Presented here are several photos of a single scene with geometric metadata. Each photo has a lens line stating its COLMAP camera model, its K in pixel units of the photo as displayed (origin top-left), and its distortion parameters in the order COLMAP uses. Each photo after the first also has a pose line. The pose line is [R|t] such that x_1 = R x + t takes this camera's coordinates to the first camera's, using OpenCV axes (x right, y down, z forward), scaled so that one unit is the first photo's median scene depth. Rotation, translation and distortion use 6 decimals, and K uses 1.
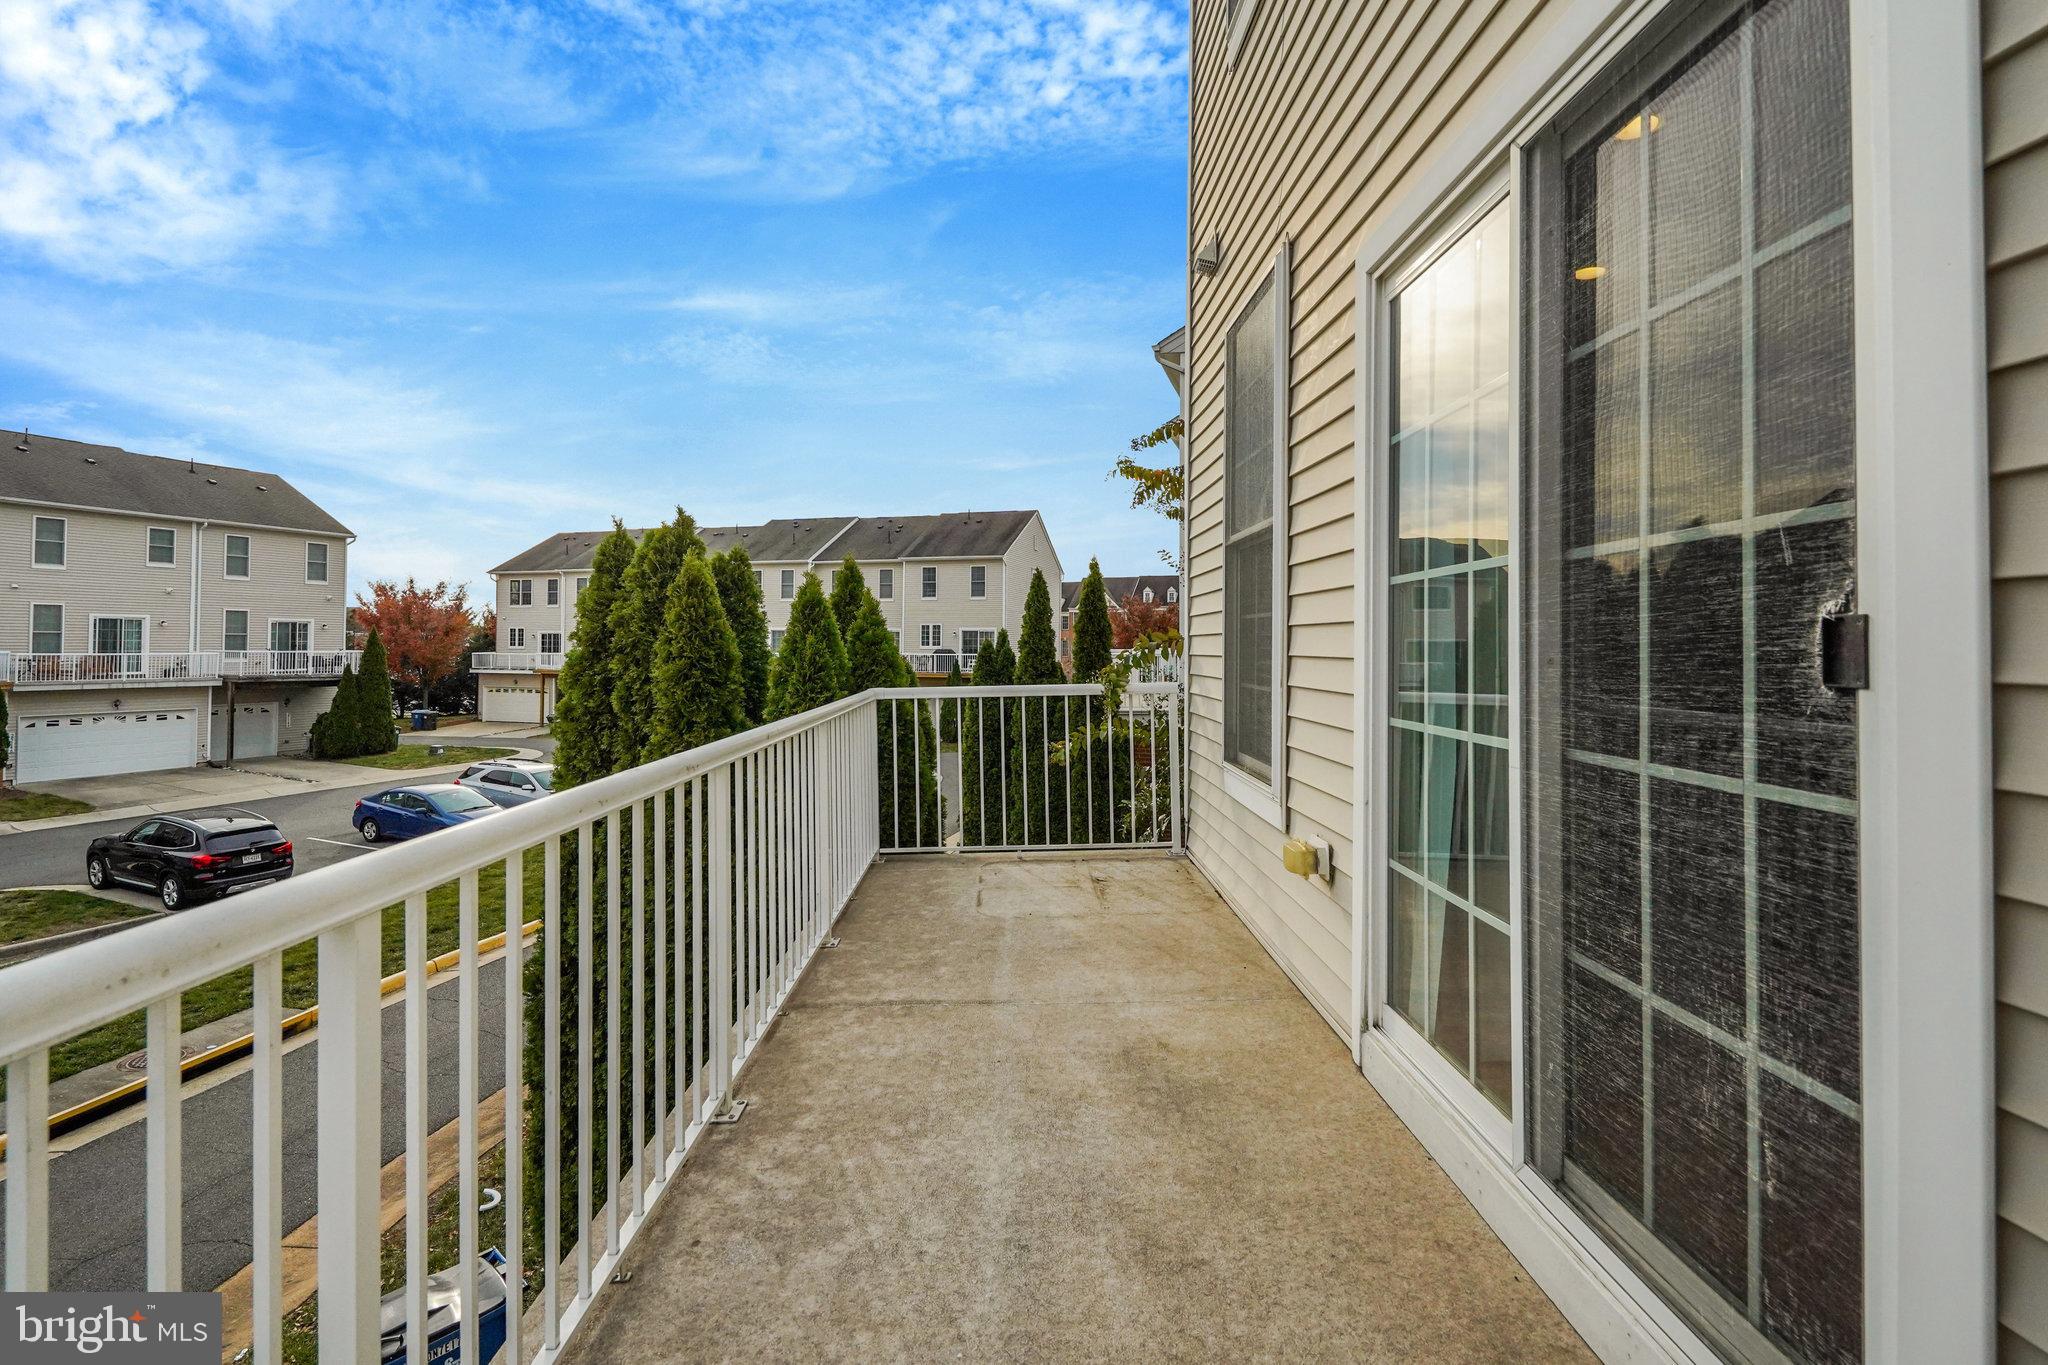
lens RADIAL K [[968.3, 0, 1021.3], [0, 968.3, 666.0], [0, 0, 1]] dist [0.000554, 0.000095]
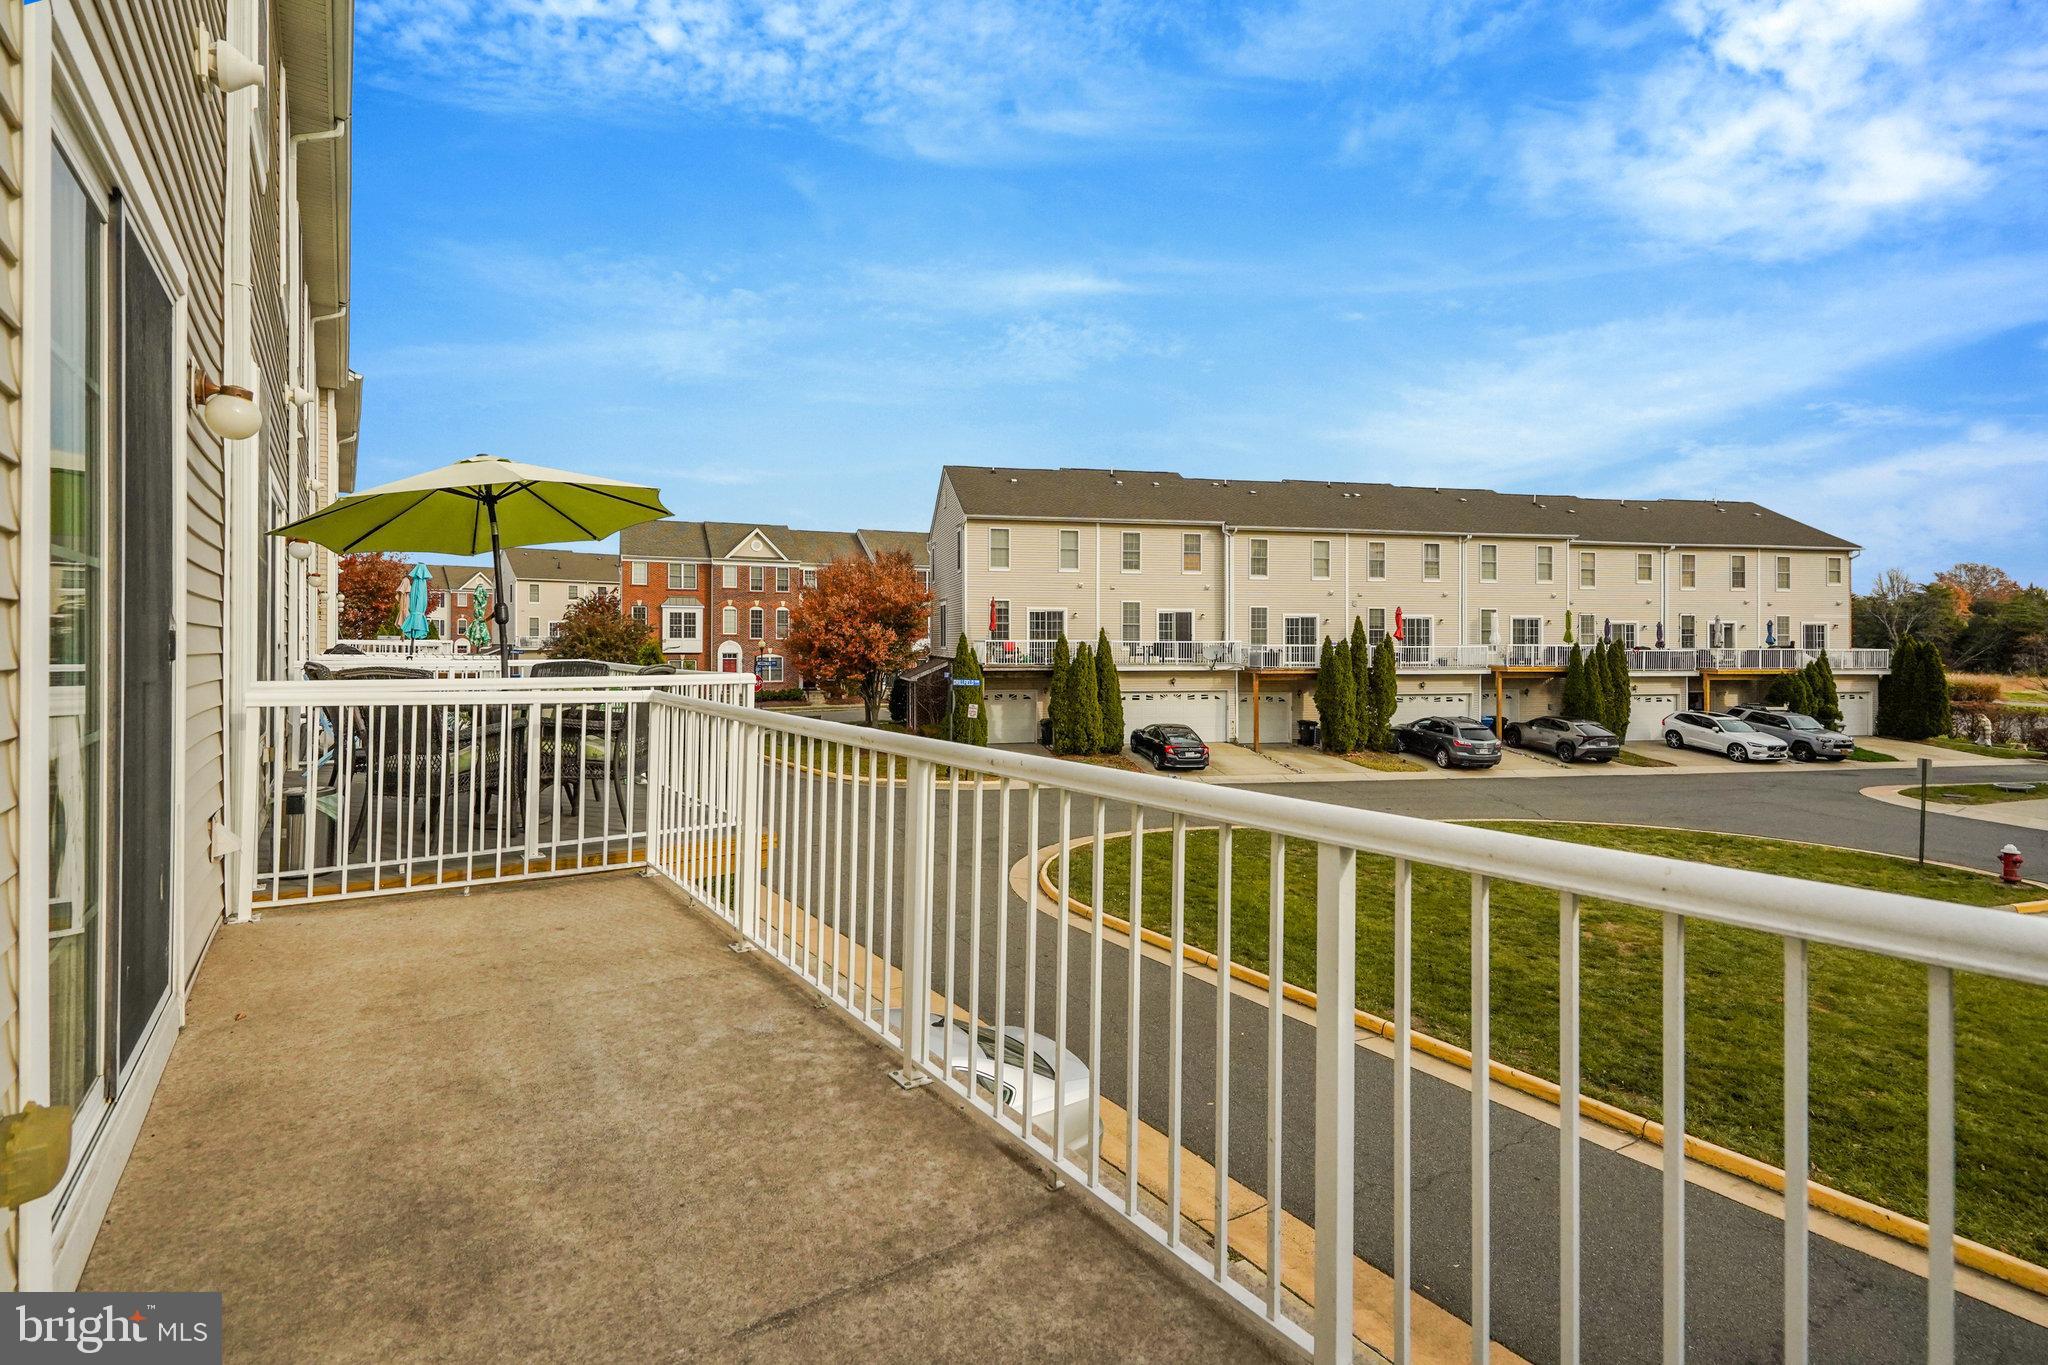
lens RADIAL K [[968.3, 0, 1021.3], [0, 968.3, 666.0], [0, 0, 1]] dist [0.000554, 0.000095]
pose [[-0.829605, 0.008722, -0.558283, 0.172302], [-0.015744, 0.999115, 0.039004, -0.038236], [0.558129, 0.041147, -0.828733, 1.747463]]
